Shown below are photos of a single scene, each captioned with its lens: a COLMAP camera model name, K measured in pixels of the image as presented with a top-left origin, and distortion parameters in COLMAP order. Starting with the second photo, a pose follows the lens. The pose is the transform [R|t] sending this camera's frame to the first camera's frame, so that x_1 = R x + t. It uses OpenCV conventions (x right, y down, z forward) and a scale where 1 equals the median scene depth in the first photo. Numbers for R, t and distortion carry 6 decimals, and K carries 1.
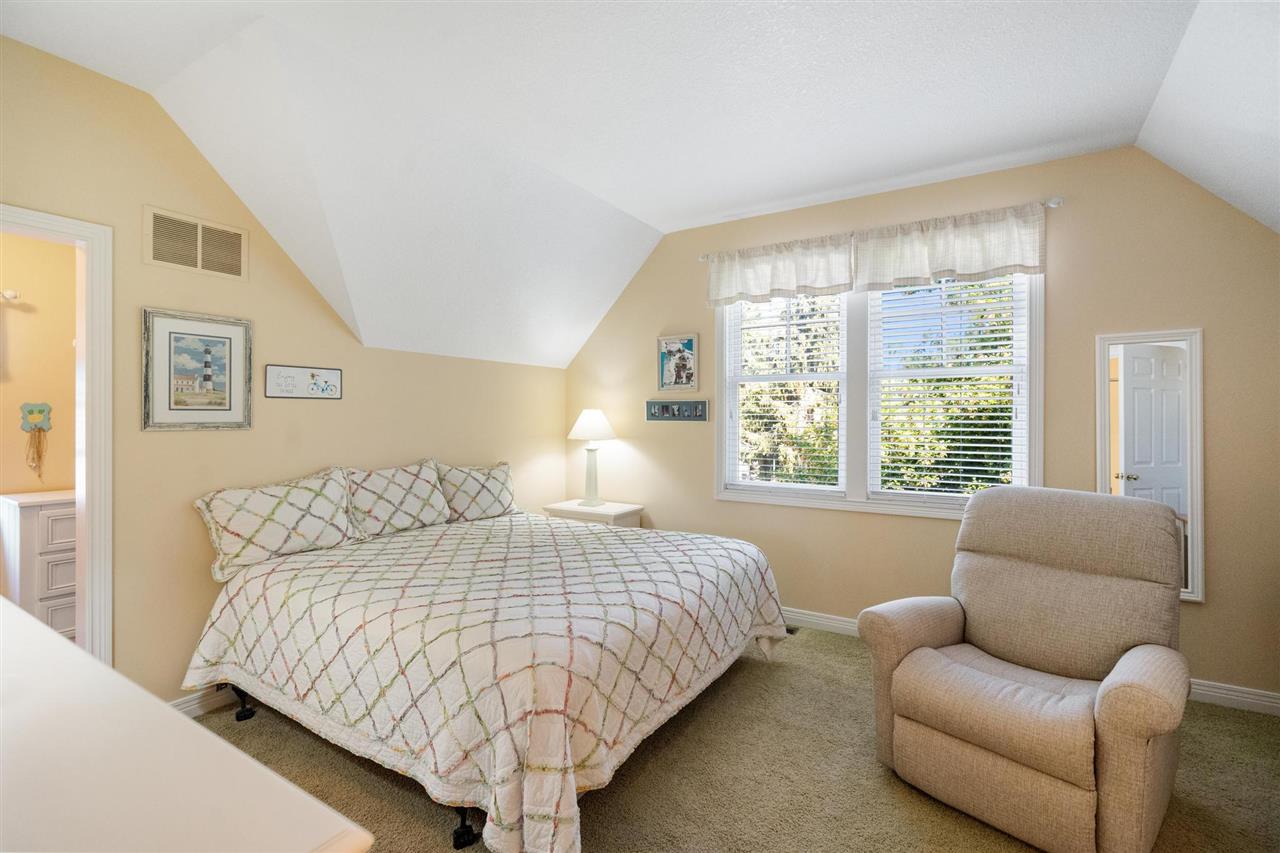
lens RADIAL K [[581.2, 0, 640.6], [0, 581.2, 420.3], [0, 0, 1]] dist [-0.006718, 0.002035]
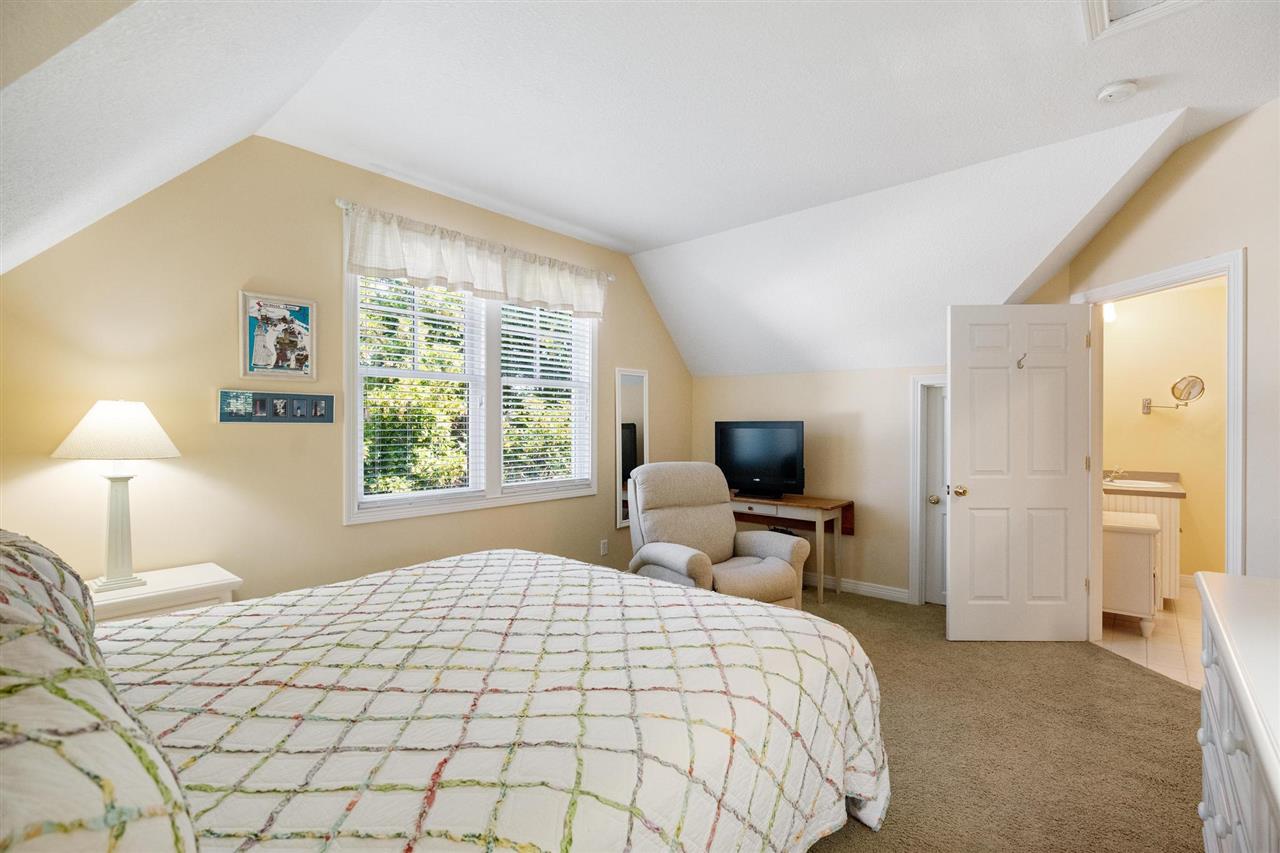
lens RADIAL K [[581.2, 0, 636.5], [0, 581.2, 427.7], [0, 0, 1]] dist [-0.006718, 0.002035]
pose [[0.165810, -0.006504, 0.986136, -0.715319], [0.006533, 0.999964, 0.005497, 0.007478], [-0.986136, 0.005531, 0.165847, 0.643884]]
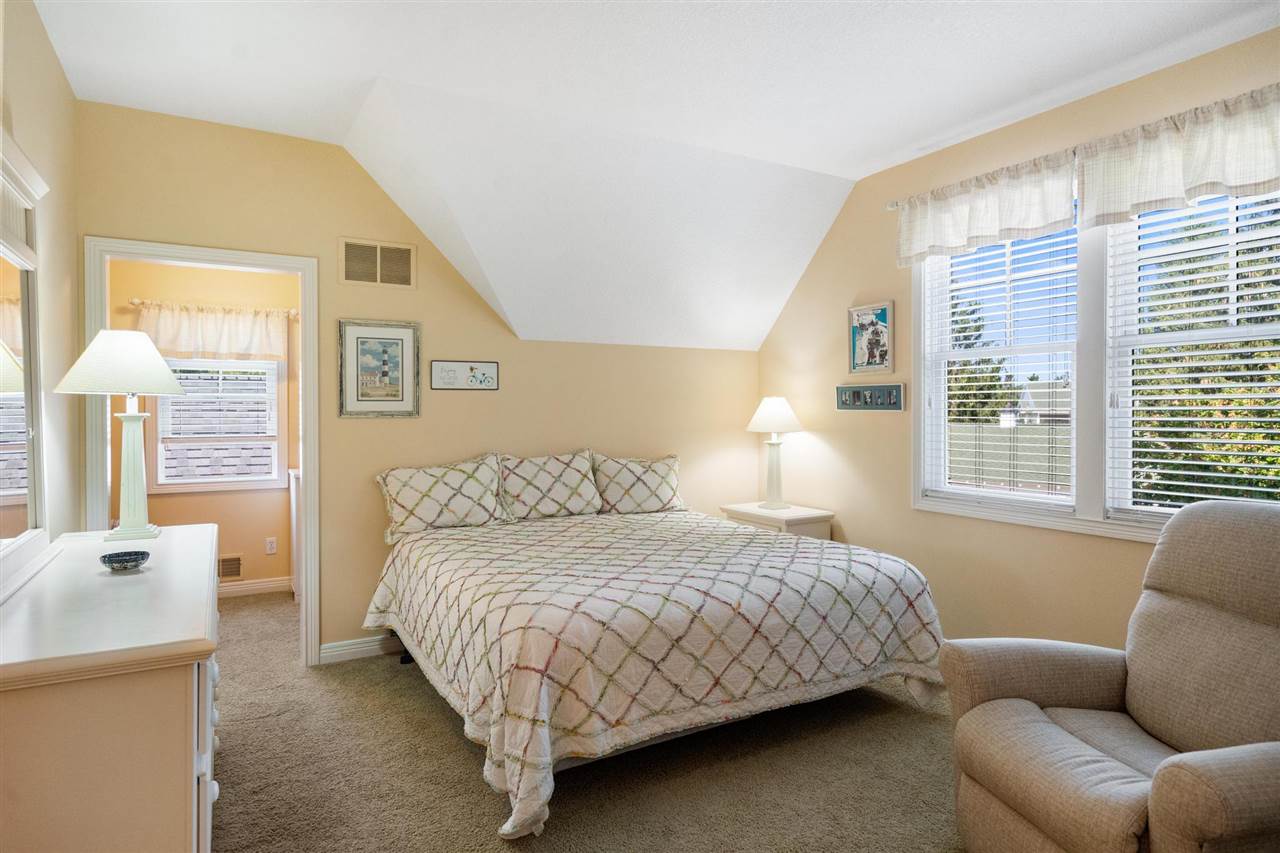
lens RADIAL K [[726.2, 0, 641.0], [0, 726.2, 419.4], [0, 0, 1]] dist [0.001931, 0.002349]
pose [[0.882963, 0.002118, -0.469437, 0.344320], [0.001183, 0.999977, 0.006735, 0.009186], [0.469441, -0.006502, 0.882940, -0.060479]]
